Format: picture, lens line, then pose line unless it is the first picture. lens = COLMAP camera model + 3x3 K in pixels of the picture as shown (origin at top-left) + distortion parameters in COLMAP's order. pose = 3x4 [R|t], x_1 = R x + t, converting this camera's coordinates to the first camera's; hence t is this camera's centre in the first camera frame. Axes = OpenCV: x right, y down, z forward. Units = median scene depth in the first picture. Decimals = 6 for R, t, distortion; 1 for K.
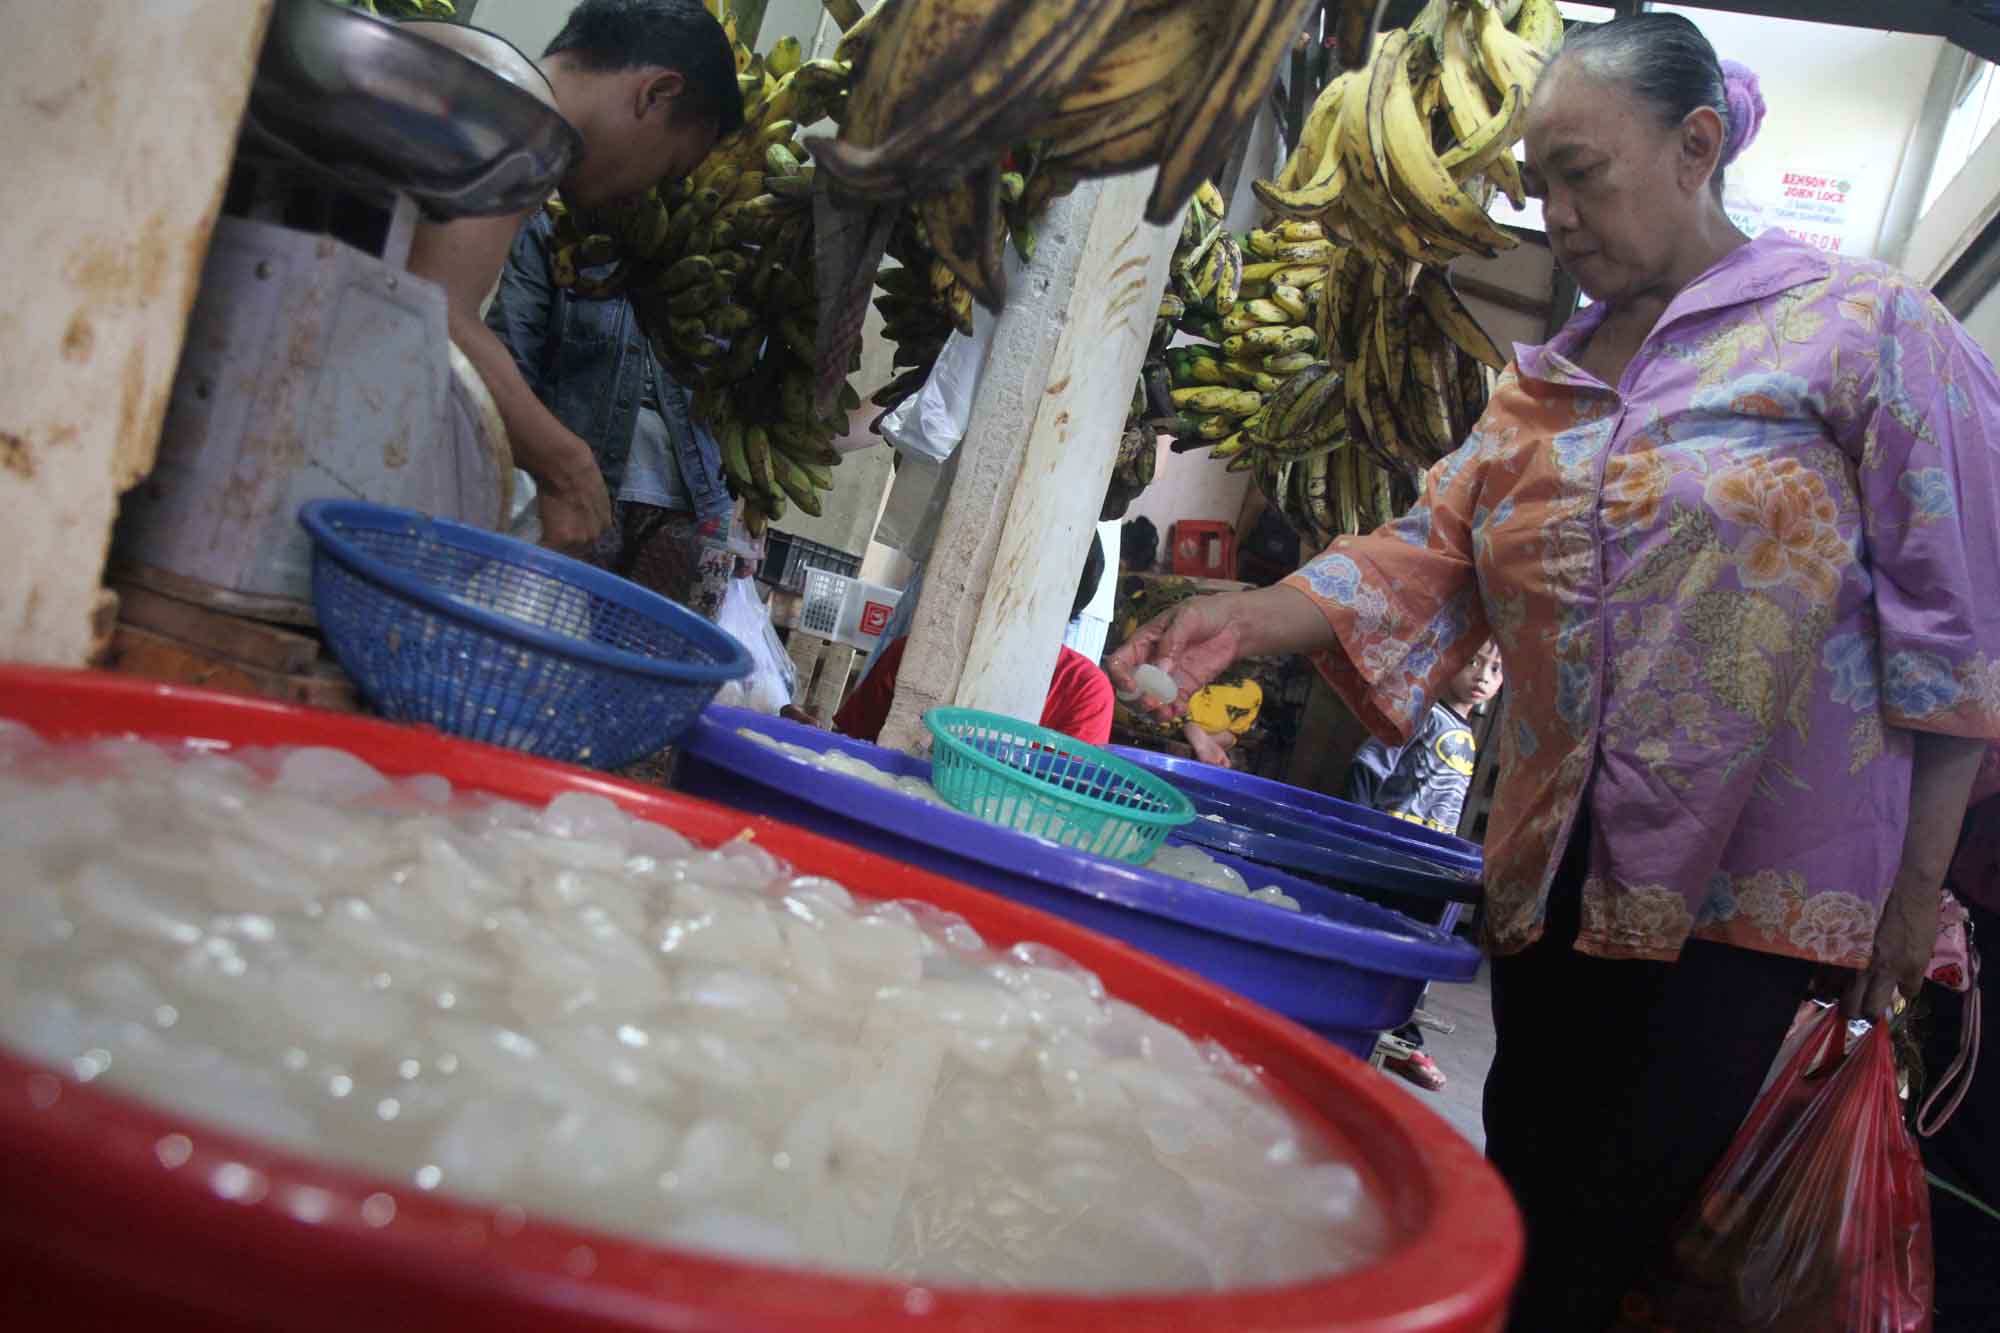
lens RADIAL K [[1587.5, 0, 999.7], [0, 1587.5, 666.9], [0, 0, 1]] dist [0.000070, -0.000176]
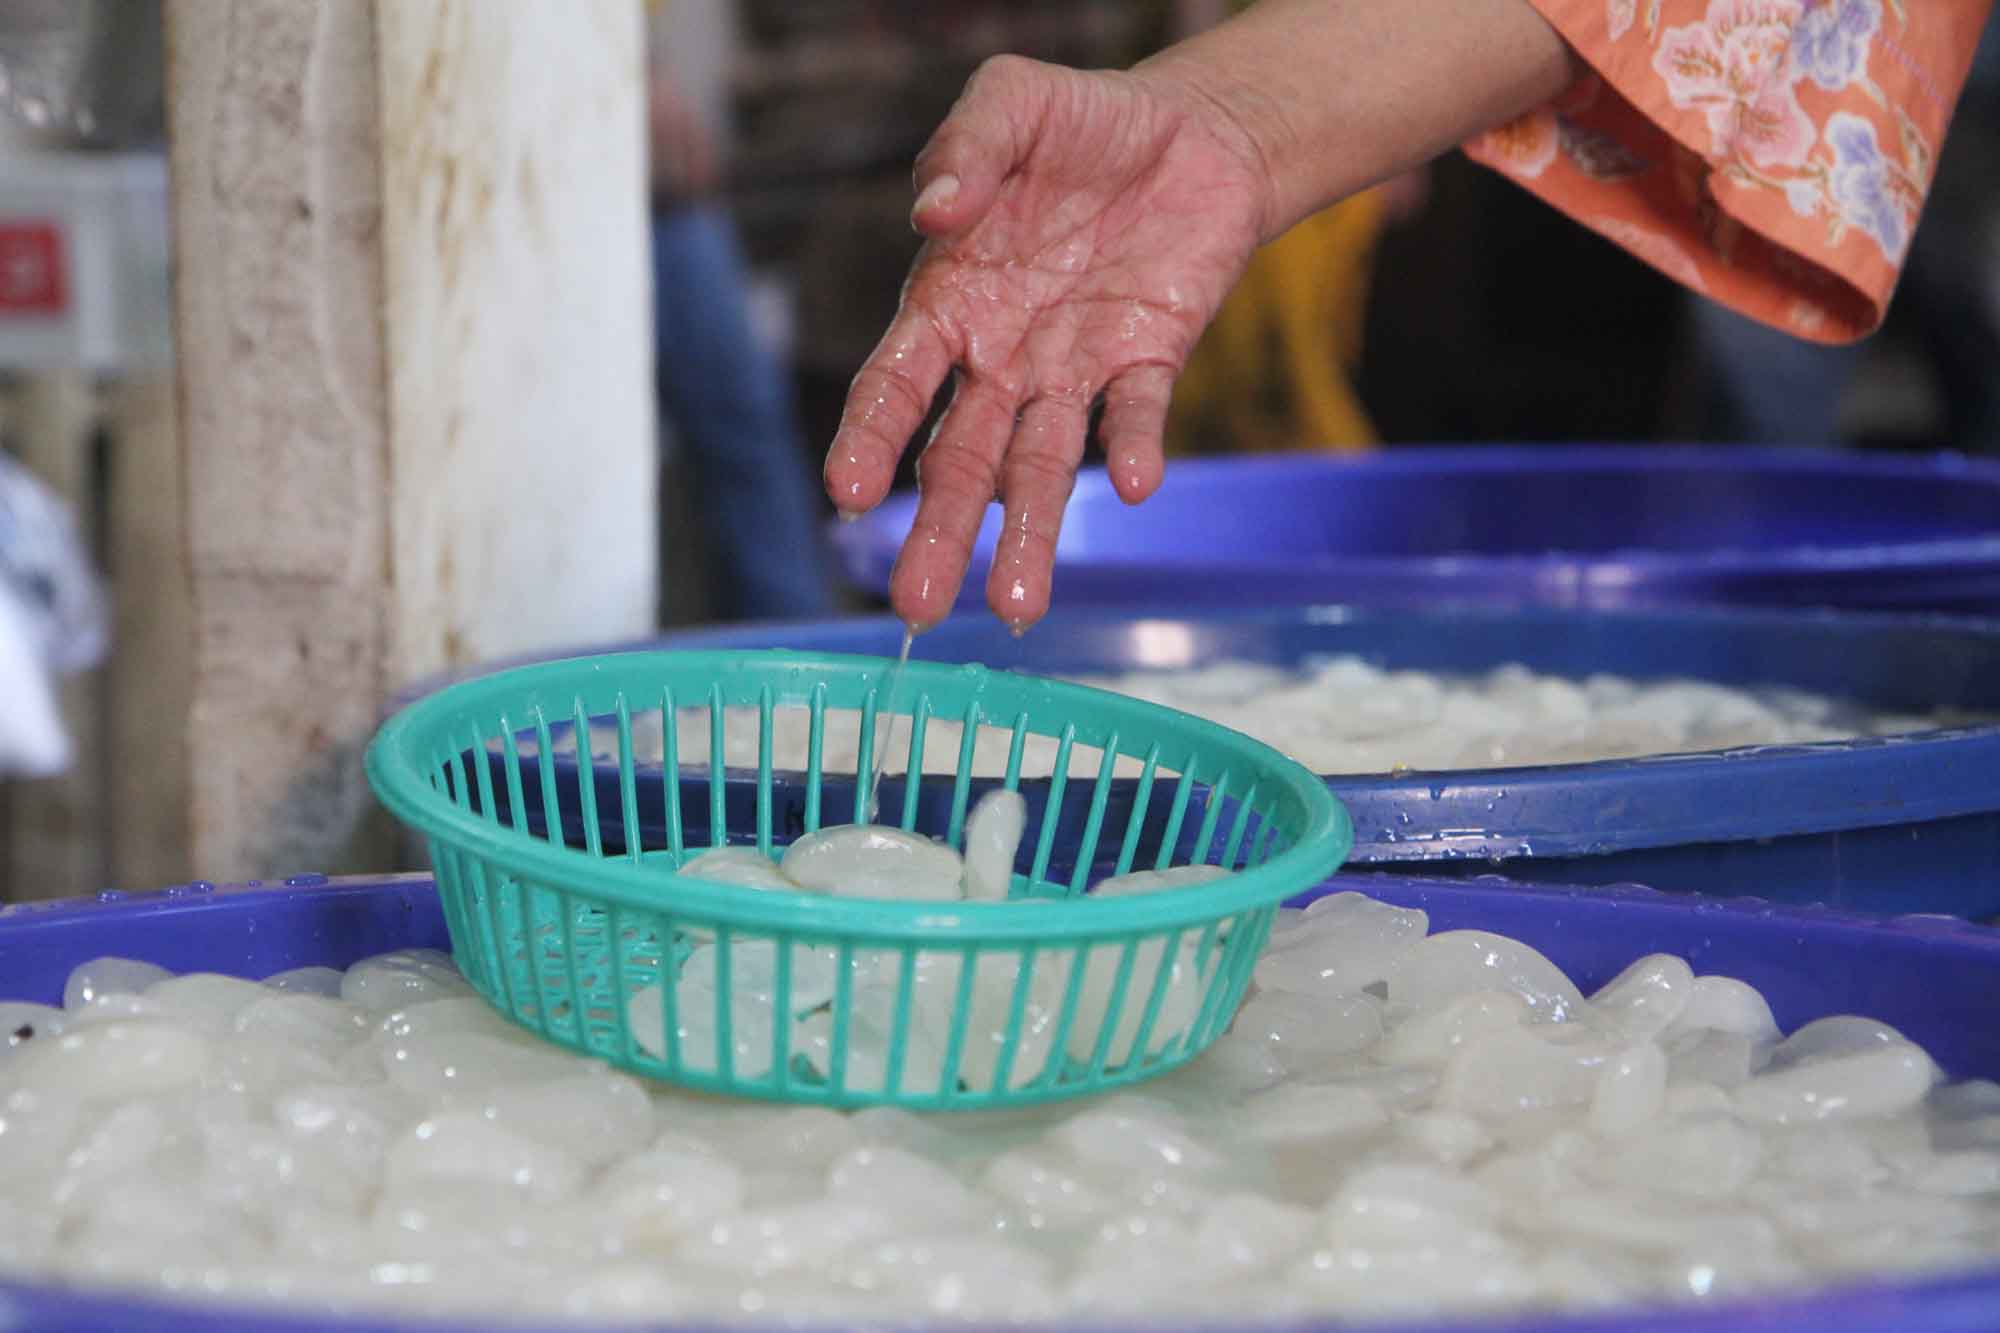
lens RADIAL K [[4647.4, 0, 1000.4], [0, 4647.4, 666.2], [0, 0, 1]] dist [0.004683, 0.000000]
pose [[0.957149, -0.276775, 0.085218, 0.003864], [0.269844, 0.959191, 0.084478, -0.006547], [-0.105122, -0.057863, 0.992775, 0.129226]]
